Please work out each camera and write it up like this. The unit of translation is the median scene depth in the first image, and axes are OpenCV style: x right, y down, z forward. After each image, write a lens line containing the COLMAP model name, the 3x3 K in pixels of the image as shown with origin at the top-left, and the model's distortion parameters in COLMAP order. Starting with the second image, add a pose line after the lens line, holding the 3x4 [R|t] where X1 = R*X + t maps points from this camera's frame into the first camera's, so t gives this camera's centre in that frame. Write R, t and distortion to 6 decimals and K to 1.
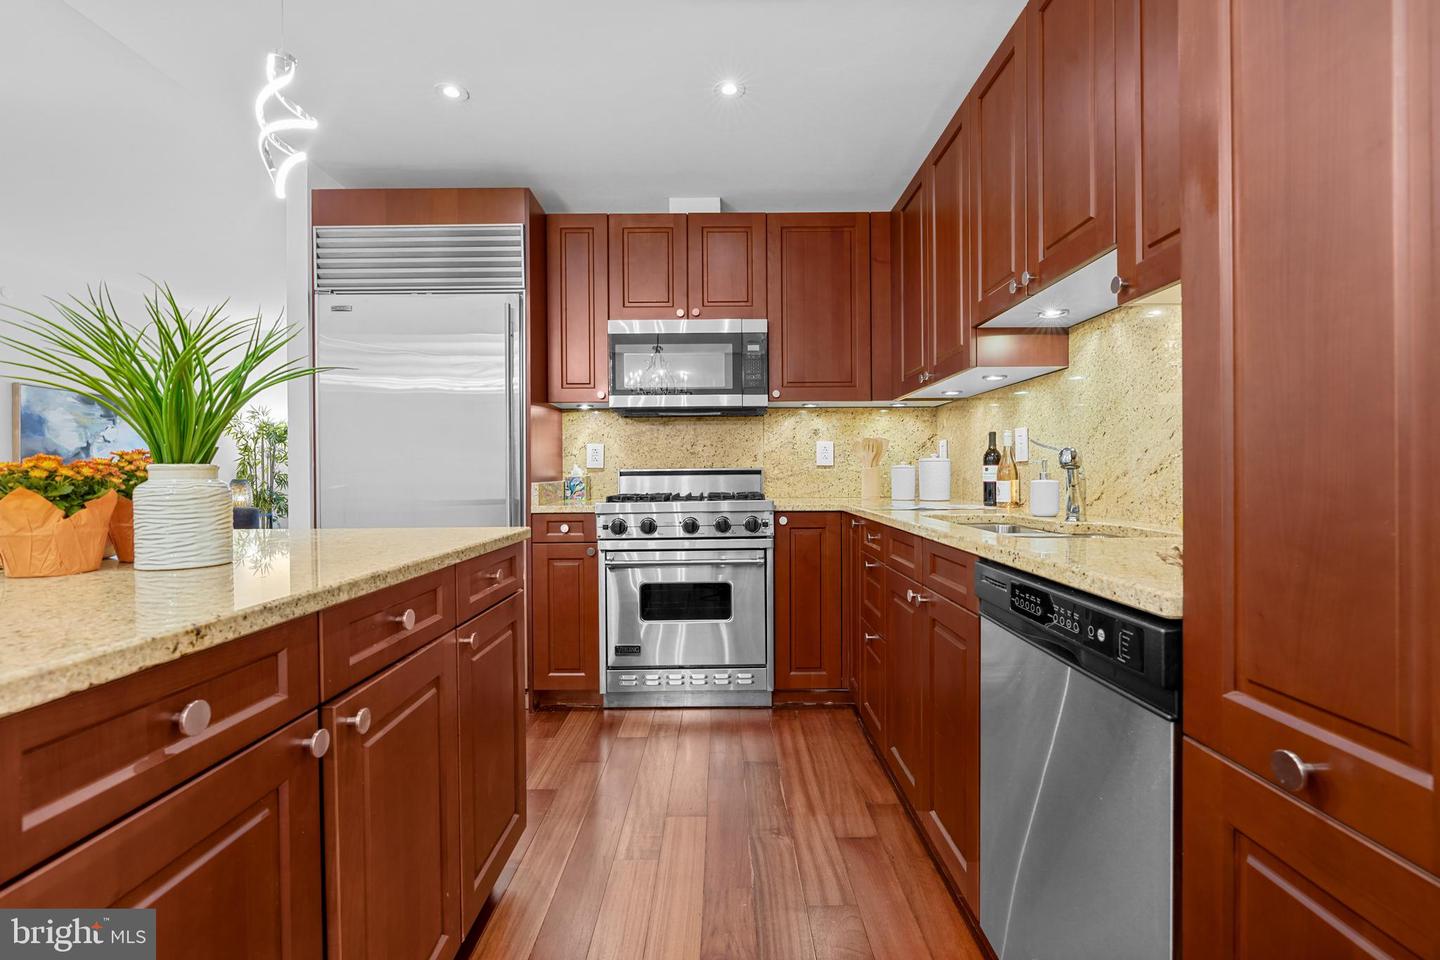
lens RADIAL K [[676.2, 0, 711.4], [0, 676.2, 477.4], [0, 0, 1]] dist [0.002970, -0.000873]
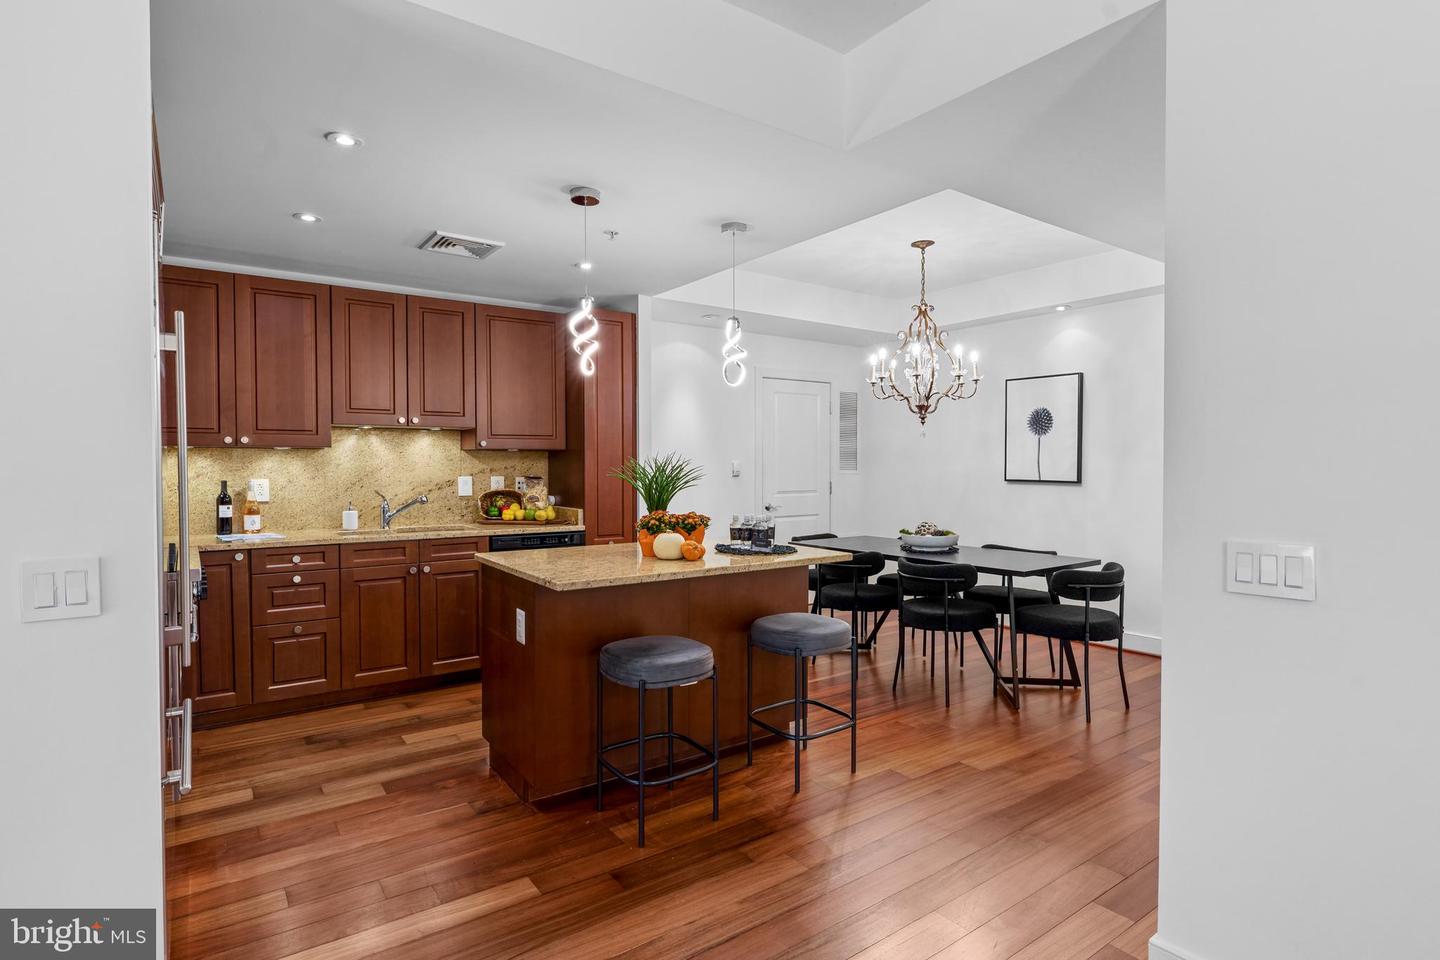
lens RADIAL K [[737.7, 0, 720.3], [0, 737.7, 476.6], [0, 0, 1]] dist [-0.031331, -0.000045]
pose [[-0.588799, -0.010601, 0.808210, -1.041197], [0.008667, 0.999774, 0.019427, -0.072794], [-0.808233, 0.018443, -0.588574, 0.802252]]
